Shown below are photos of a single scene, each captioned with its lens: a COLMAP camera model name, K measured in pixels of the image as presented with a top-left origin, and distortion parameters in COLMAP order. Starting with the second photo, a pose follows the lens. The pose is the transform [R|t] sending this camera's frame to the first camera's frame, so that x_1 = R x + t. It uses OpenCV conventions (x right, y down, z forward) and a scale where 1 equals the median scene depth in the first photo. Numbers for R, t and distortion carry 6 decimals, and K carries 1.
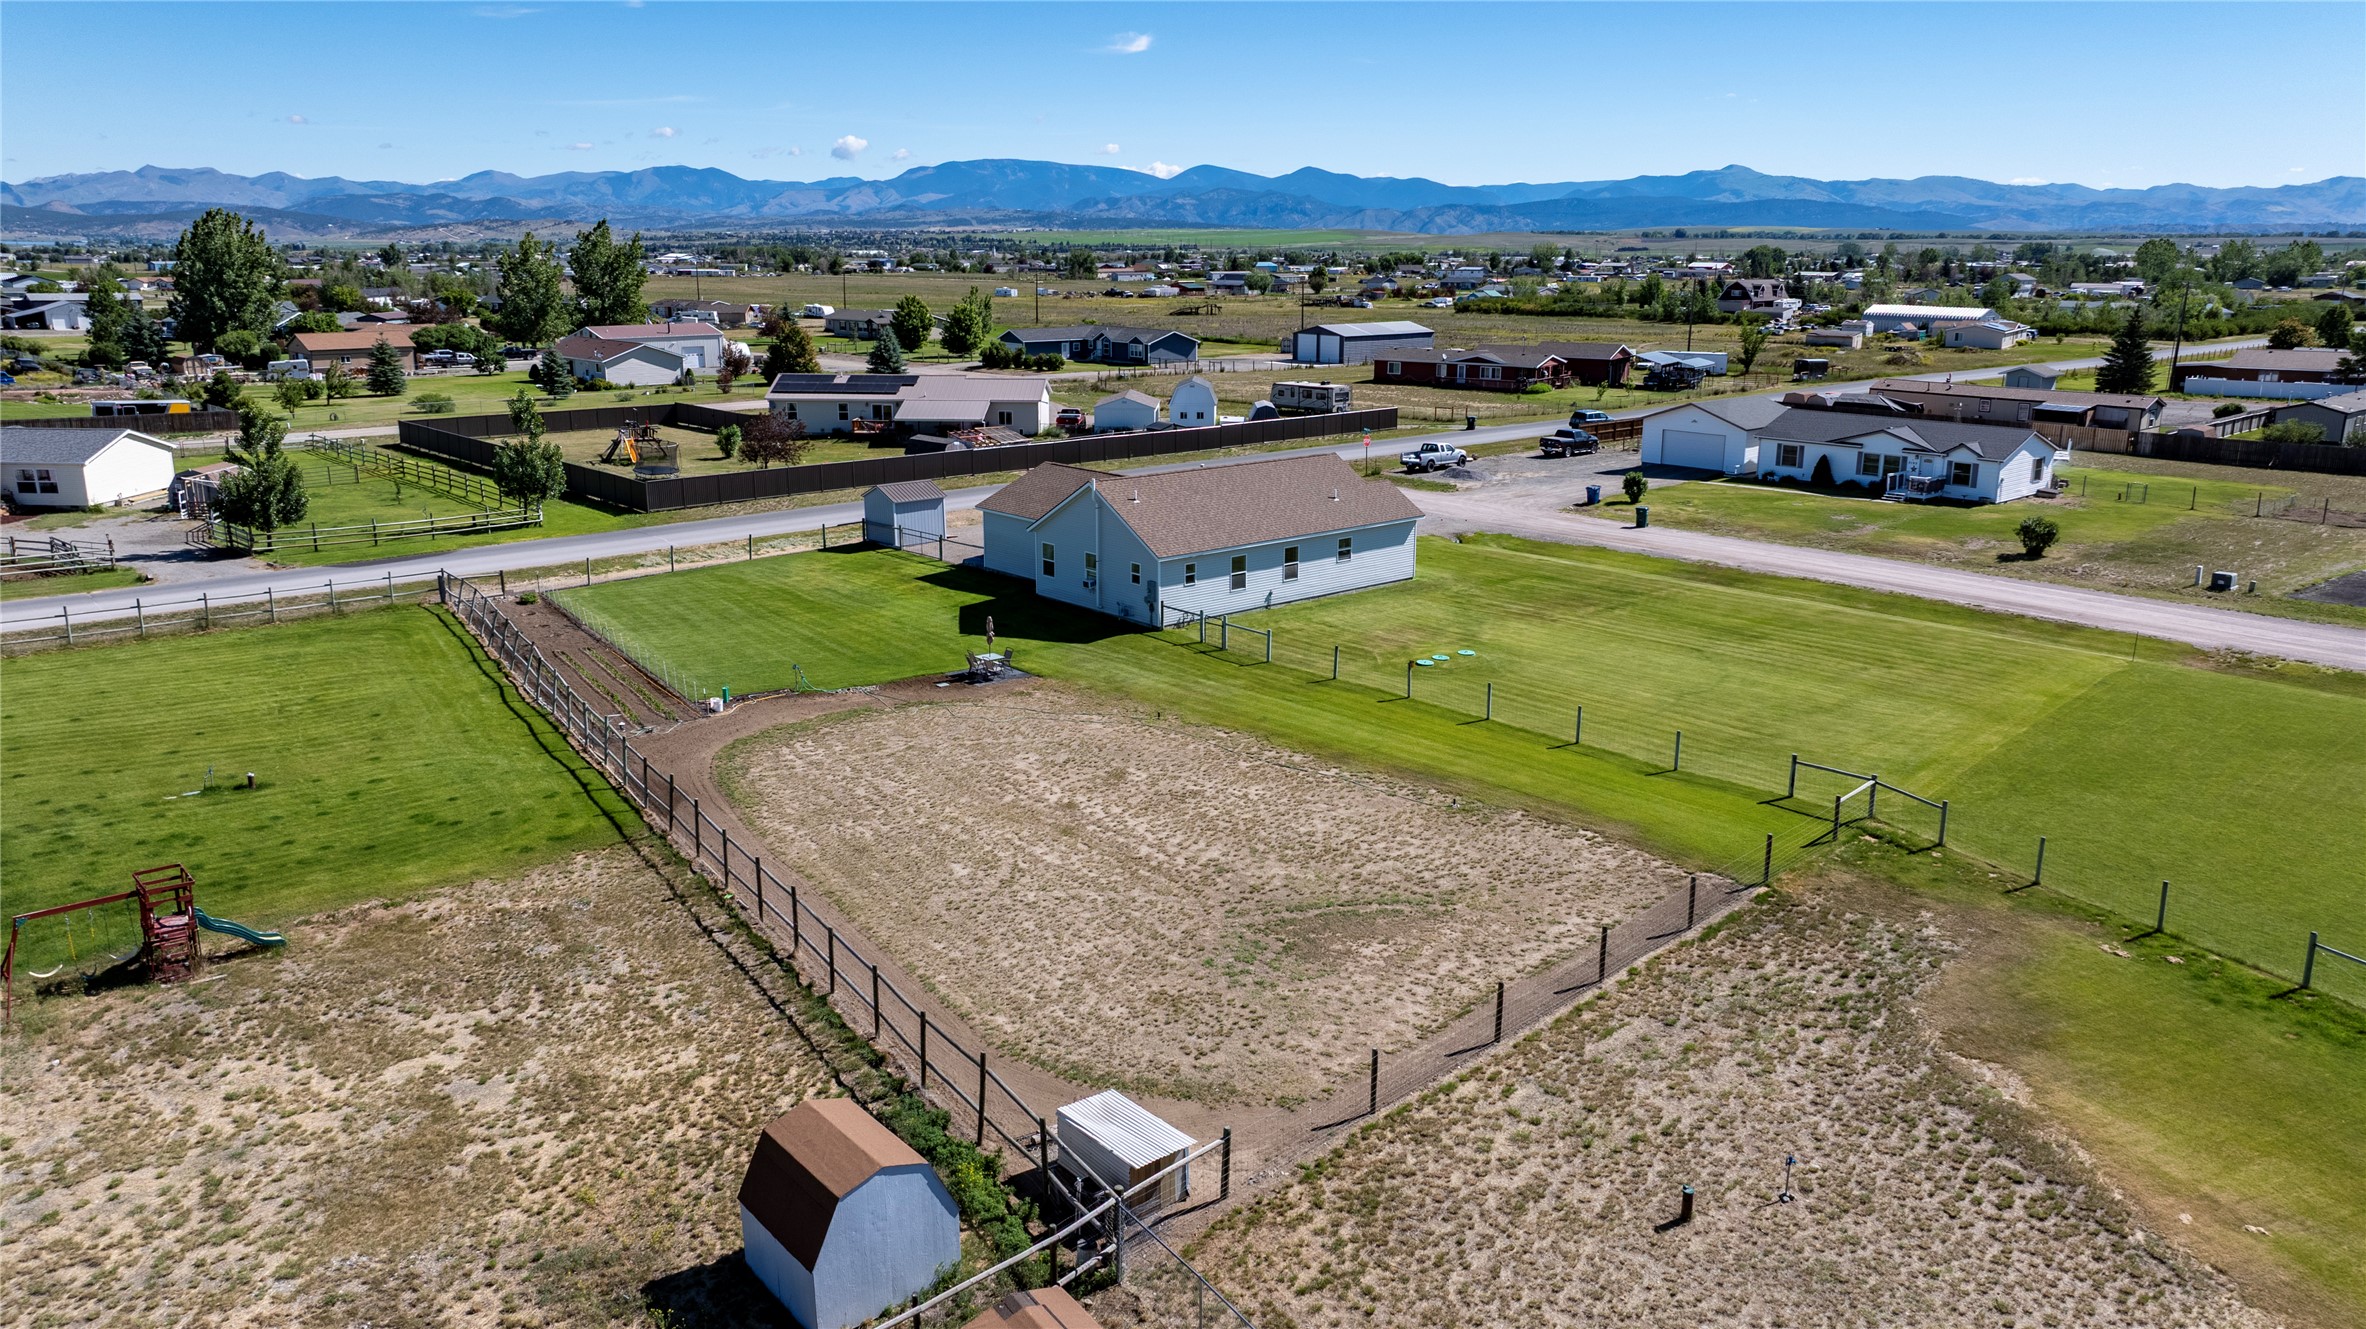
lens RADIAL K [[1667.3, 0, 1183.0], [0, 1667.3, 664.5], [0, 0, 1]] dist [-0.020211, -0.000275]
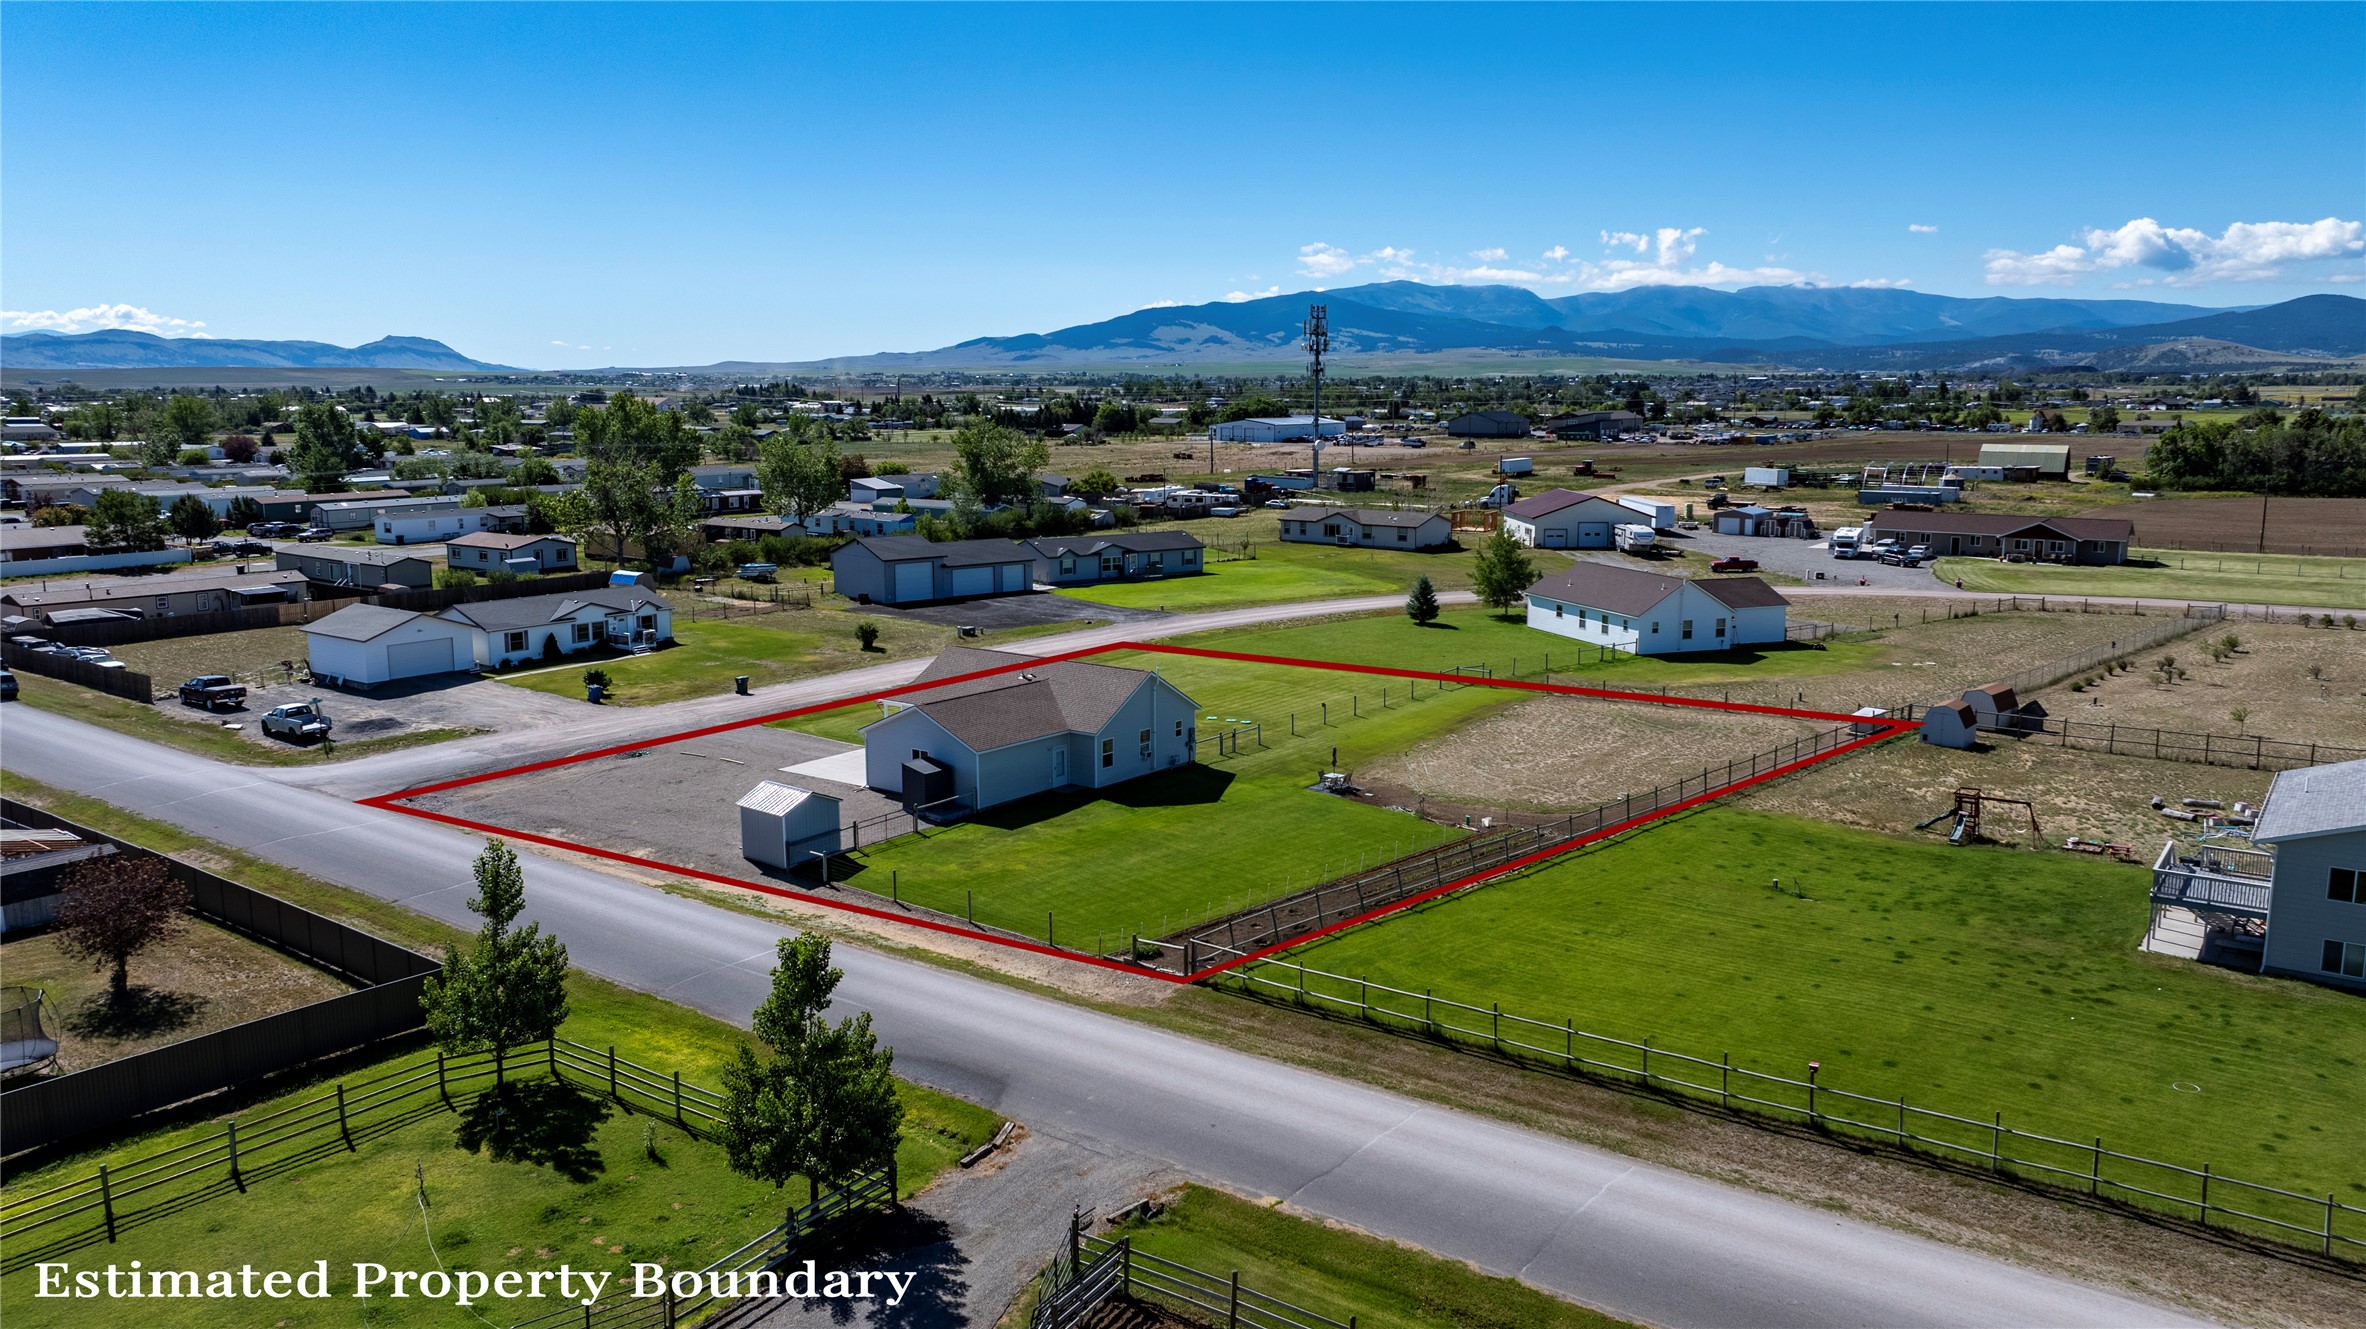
lens RADIAL K [[1665.8, 0, 1183.0], [0, 1665.8, 664.5], [0, 0, 1]] dist [-0.011066, -0.001288]
pose [[-0.198602, -0.167637, 0.965637, -1.416329], [0.244310, 0.945693, 0.214422, -0.420695], [-0.949142, 0.278499, -0.146861, 1.285906]]
